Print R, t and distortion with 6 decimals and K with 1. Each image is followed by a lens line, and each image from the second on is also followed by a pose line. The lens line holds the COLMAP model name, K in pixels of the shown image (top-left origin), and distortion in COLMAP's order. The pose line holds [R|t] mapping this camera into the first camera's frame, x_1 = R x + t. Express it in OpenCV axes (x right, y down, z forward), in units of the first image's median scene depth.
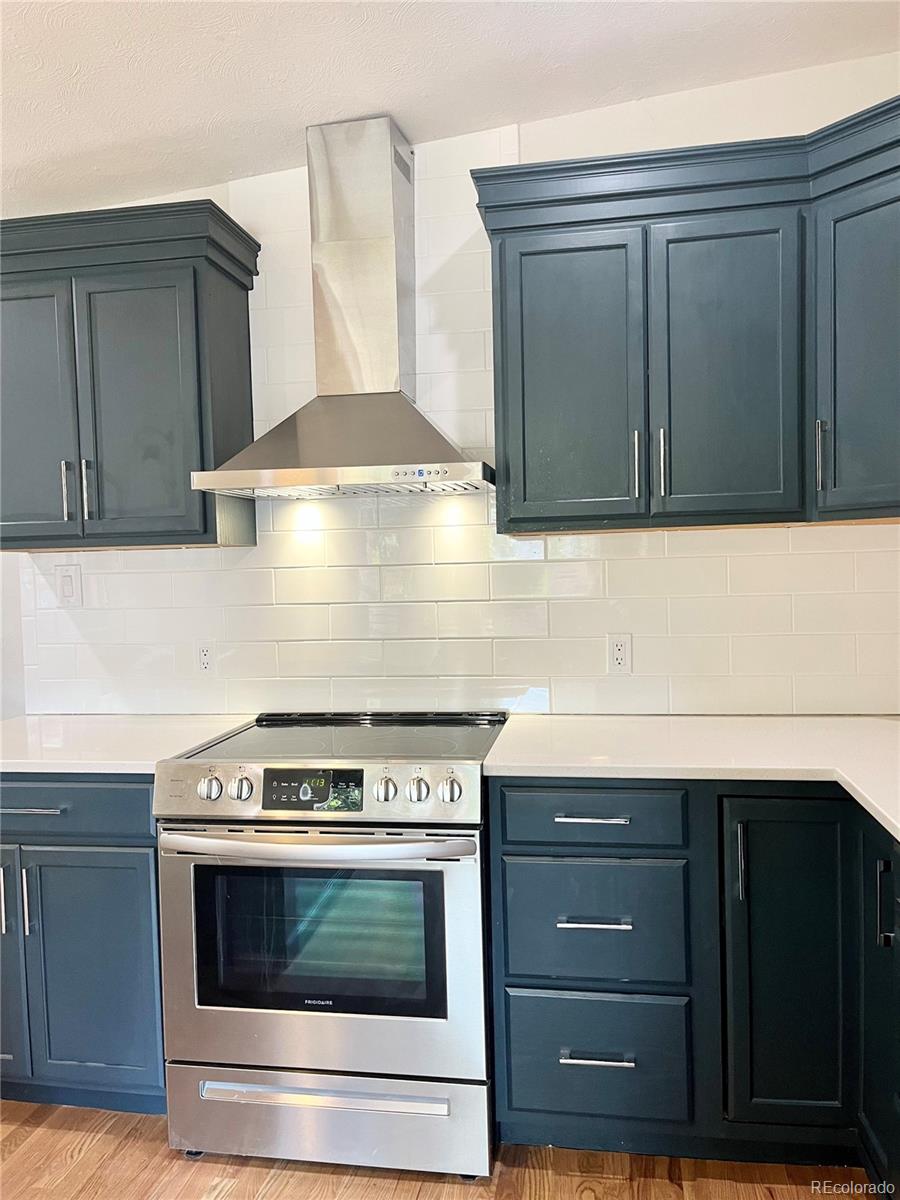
lens RADIAL K [[923.6, 0, 450.0], [0, 923.6, 600.0], [0, 0, 1]] dist [0.041122, 0.000541]
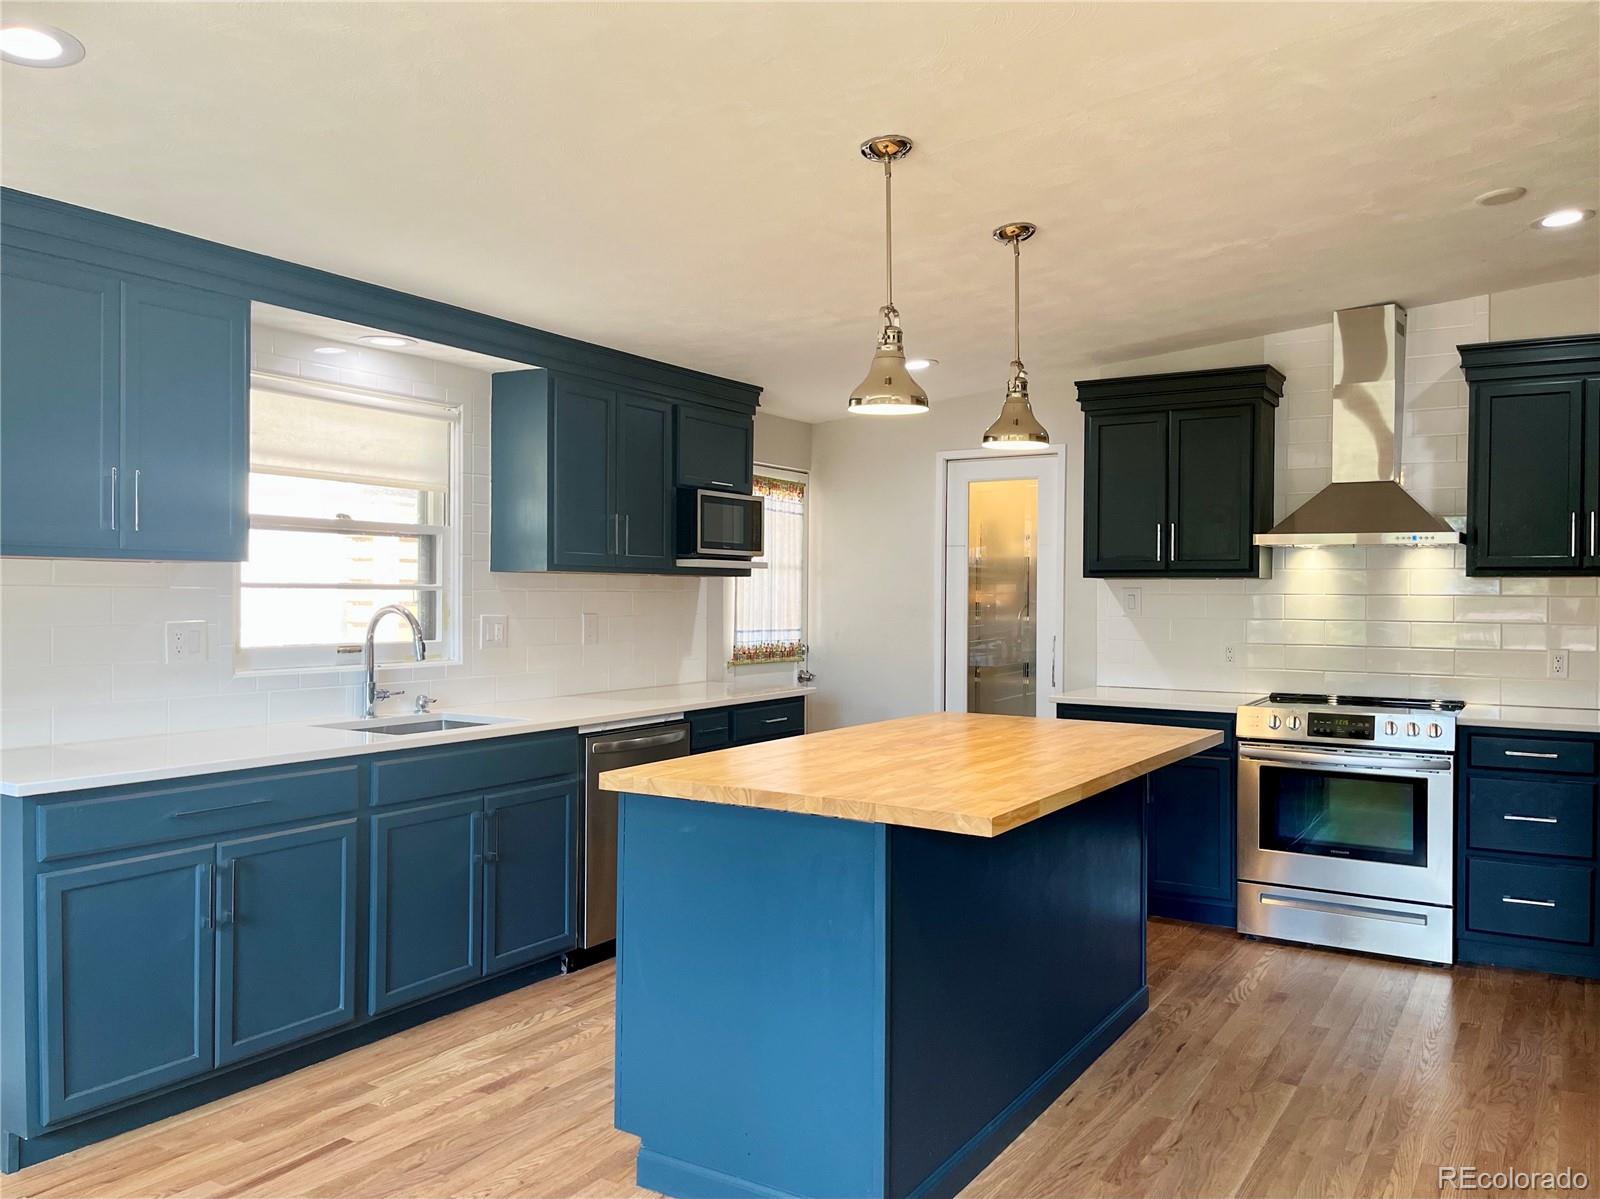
lens RADIAL K [[1218.4, 0, 800.0], [0, 1218.4, 599.5], [0, 0, 1]] dist [0.015886, -0.010563]
pose [[0.922381, 0.035645, -0.384633, -0.190291], [-0.047615, 0.998631, -0.021640, 0.063117], [0.383335, 0.038275, 0.922816, -1.314168]]
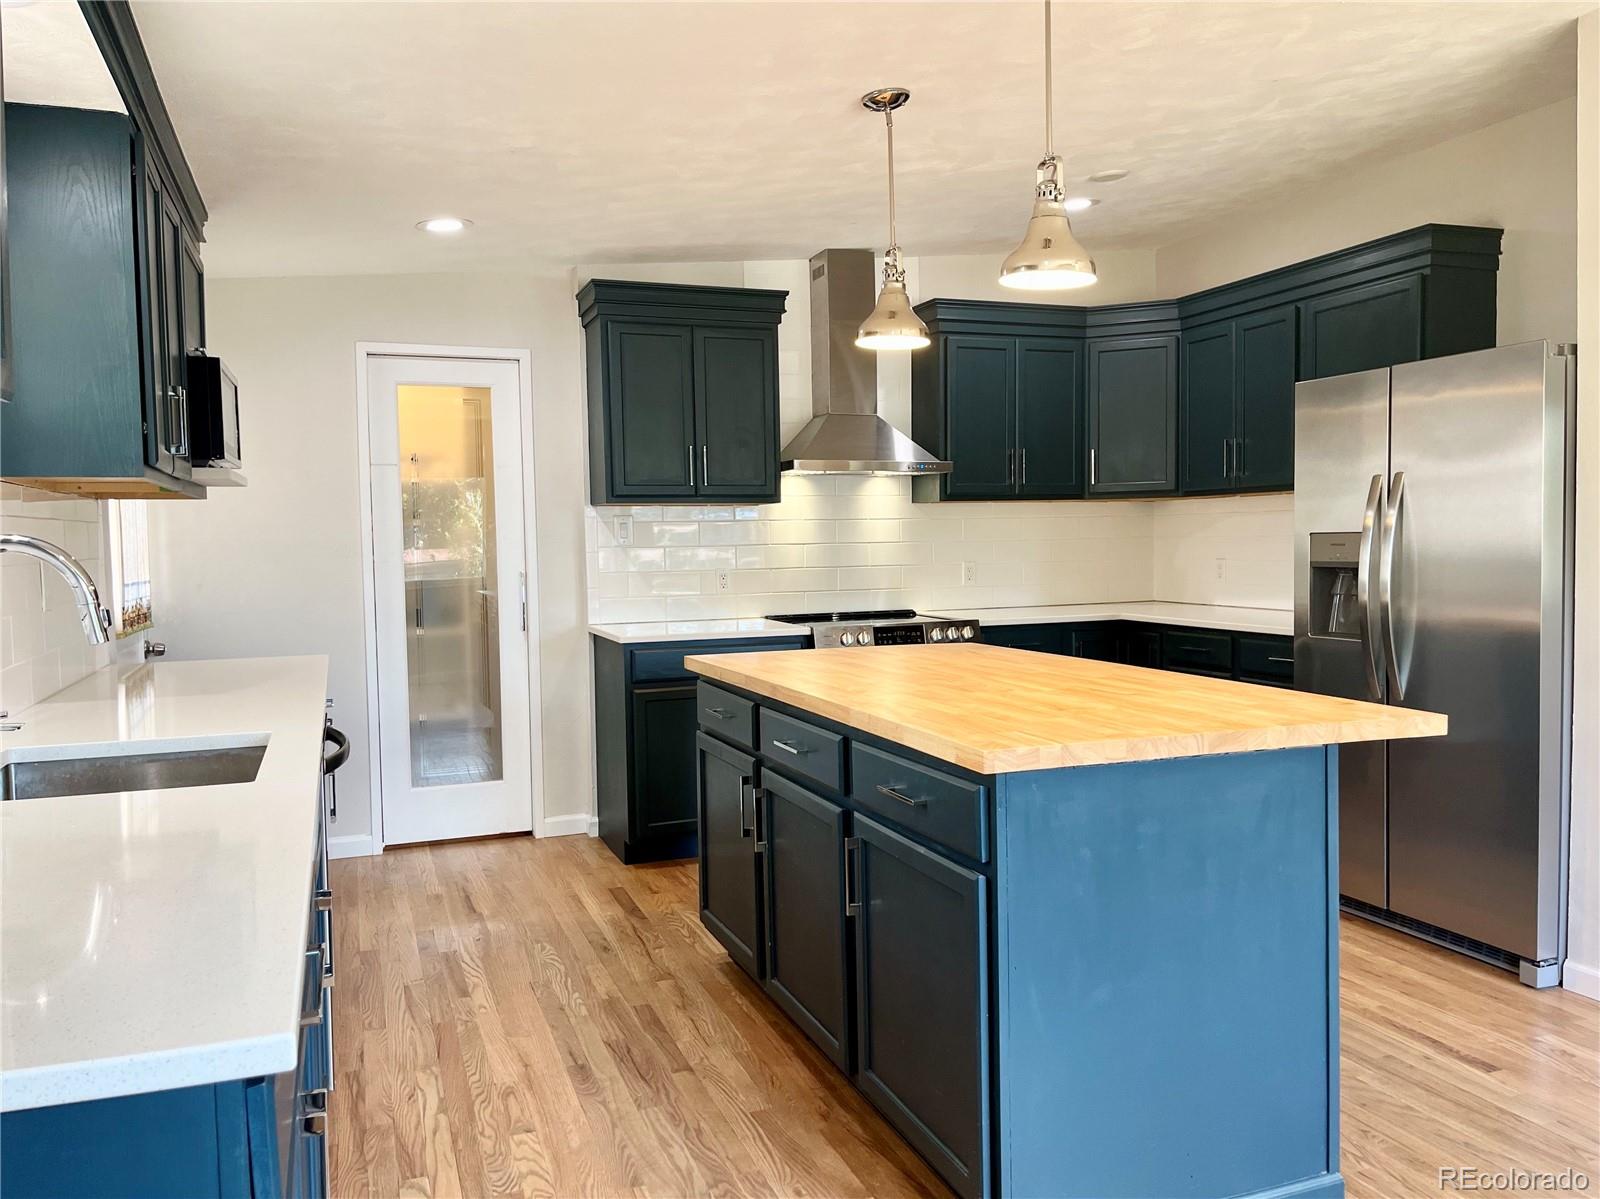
lens RADIAL K [[1231.5, 0, 800.0], [0, 1231.5, 599.5], [0, 0, 1]] dist [0.041122, 0.000541]
pose [[0.863296, -0.012116, 0.504552, -1.422683], [0.014308, 0.999898, -0.000470, 0.118052], [-0.504495, 0.007625, 0.863381, -0.925152]]
